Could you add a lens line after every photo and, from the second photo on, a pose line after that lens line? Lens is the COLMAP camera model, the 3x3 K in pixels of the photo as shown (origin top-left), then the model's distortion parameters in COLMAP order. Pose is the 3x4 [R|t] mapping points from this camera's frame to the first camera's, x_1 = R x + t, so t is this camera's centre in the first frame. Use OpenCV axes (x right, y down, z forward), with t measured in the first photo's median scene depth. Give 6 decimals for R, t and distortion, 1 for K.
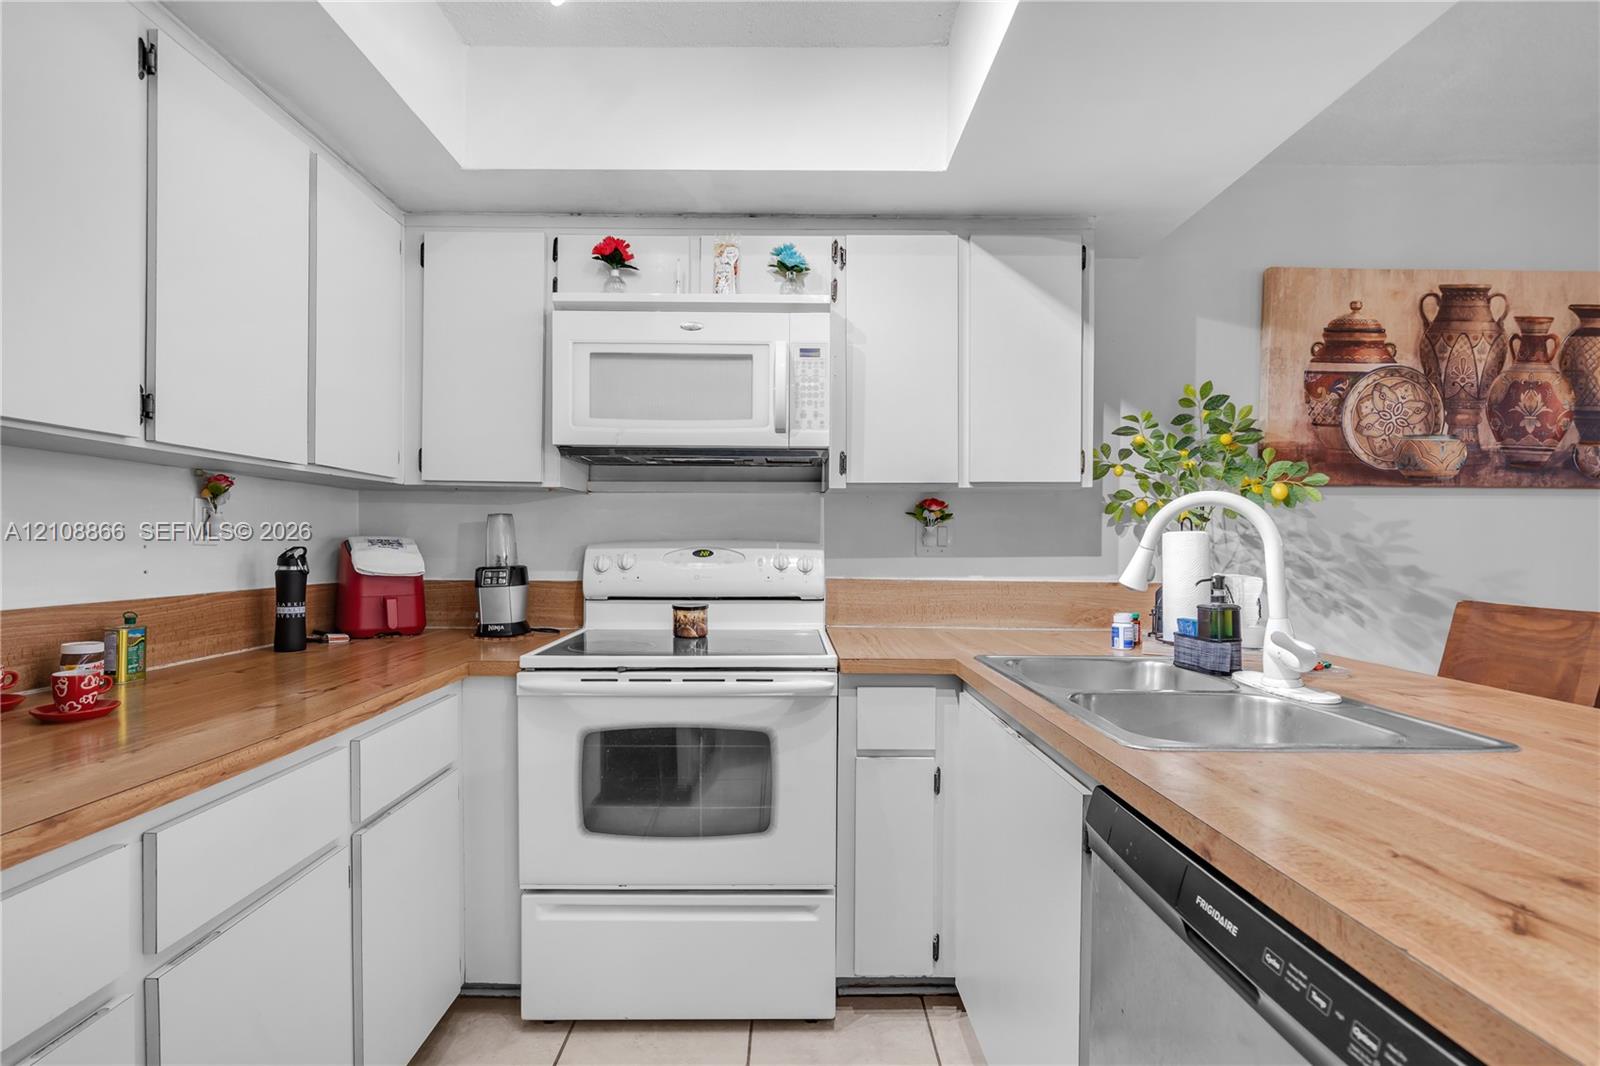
lens RADIAL K [[778.1, 0, 792.1], [0, 778.1, 561.9], [0, 0, 1]] dist [0.005403, 0.000198]
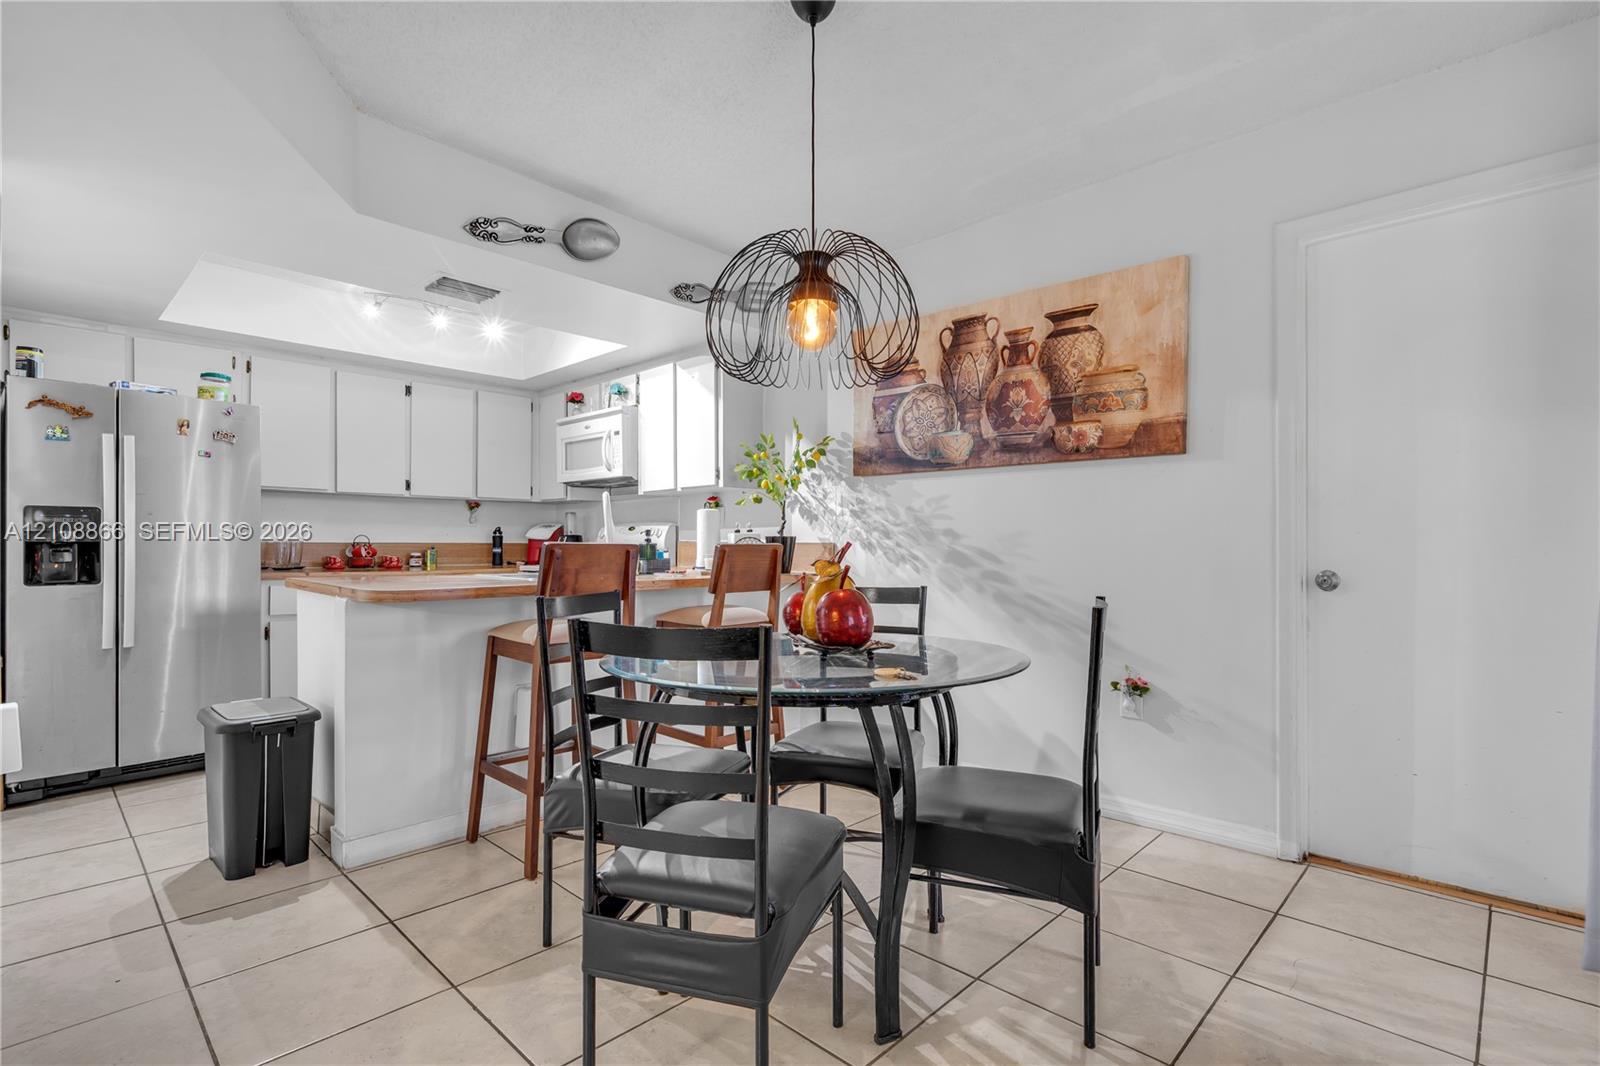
lens RADIAL K [[761.6, 0, 754.6], [0, 761.6, 555.3], [0, 0, 1]] dist [-0.002089, 0.000006]
pose [[0.692686, 0.007557, -0.721200, 1.540290], [-0.016601, 0.999847, -0.005468, 0.064646], [0.721048, 0.015760, 0.692705, -0.151569]]
